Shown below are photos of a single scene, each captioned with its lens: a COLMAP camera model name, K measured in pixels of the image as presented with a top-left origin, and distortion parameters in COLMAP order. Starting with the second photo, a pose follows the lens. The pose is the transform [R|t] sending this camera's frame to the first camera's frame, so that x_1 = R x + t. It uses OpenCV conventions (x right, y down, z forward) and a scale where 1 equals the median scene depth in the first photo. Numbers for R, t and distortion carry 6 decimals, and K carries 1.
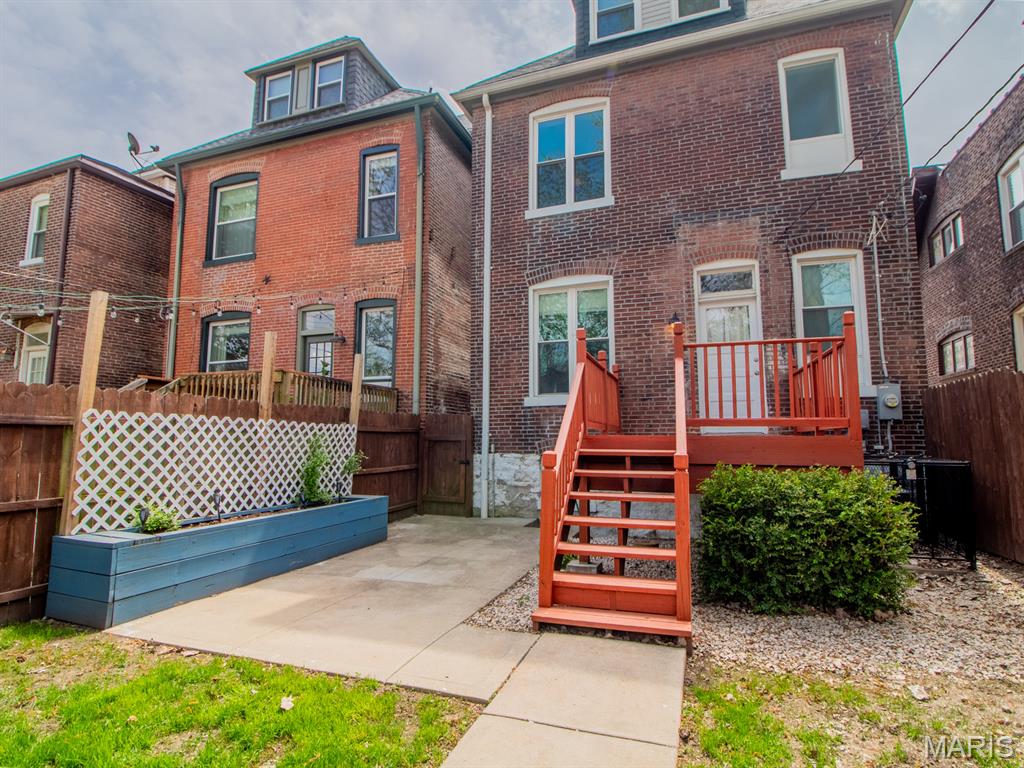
lens RADIAL K [[531.1, 0, 518.4], [0, 531.1, 379.7], [0, 0, 1]] dist [0.002025, -0.001308]
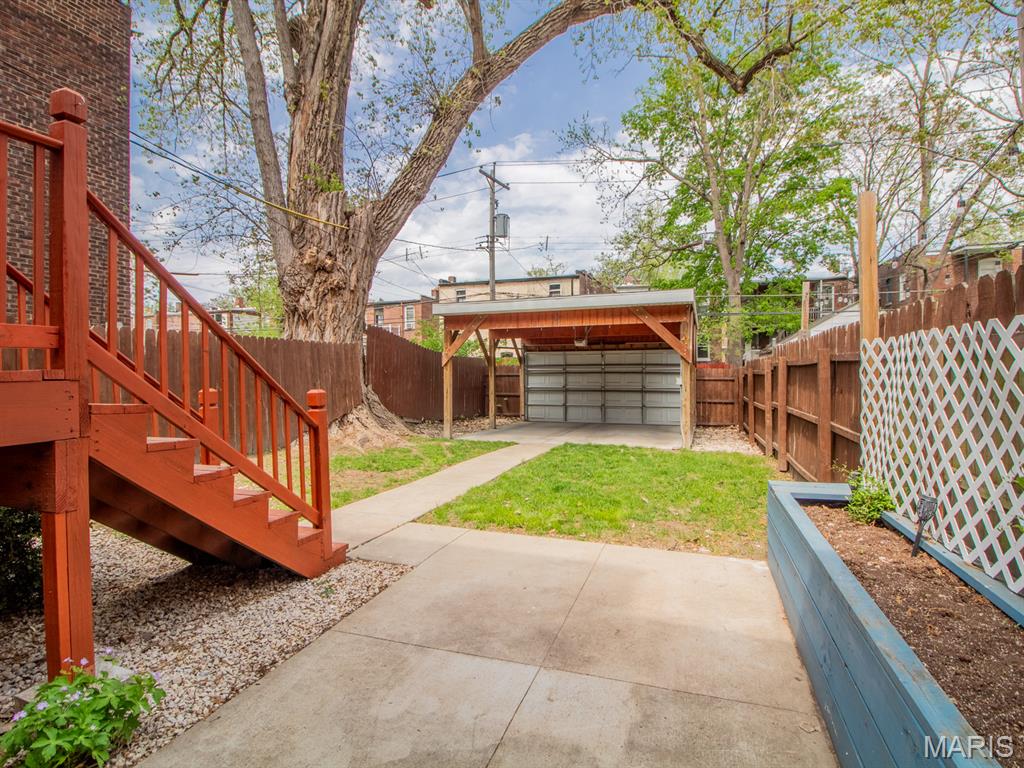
lens RADIAL K [[531.1, 0, 518.4], [0, 531.1, 379.7], [0, 0, 1]] dist [0.002025, -0.001308]
pose [[-0.999907, -0.002450, -0.013399, -0.255813], [-0.001126, 0.995190, -0.097960, 0.195707], [0.013575, -0.097936, -0.995100, 1.780960]]
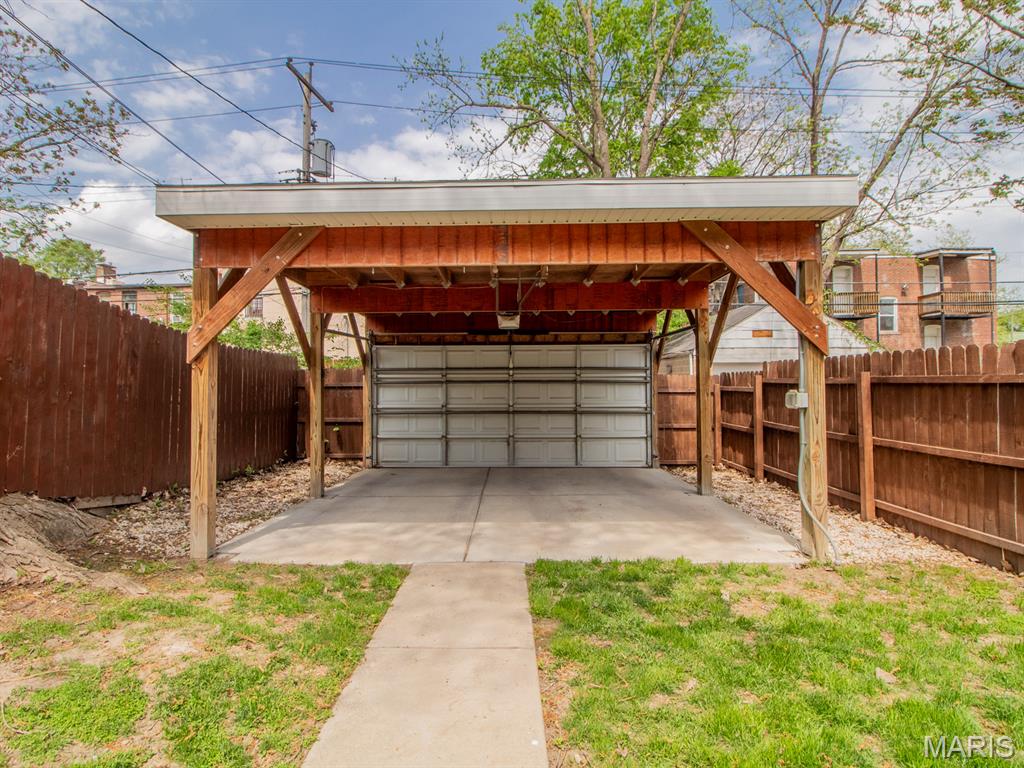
lens RADIAL K [[537.0, 0, 503.5], [0, 537.0, 370.3], [0, 0, 1]] dist [0.000071, -0.000085]
pose [[-0.943723, -0.009612, -0.330596, -0.222931], [0.035533, 0.990845, -0.130241, 0.151812], [0.328822, -0.134659, -0.934742, 1.368177]]
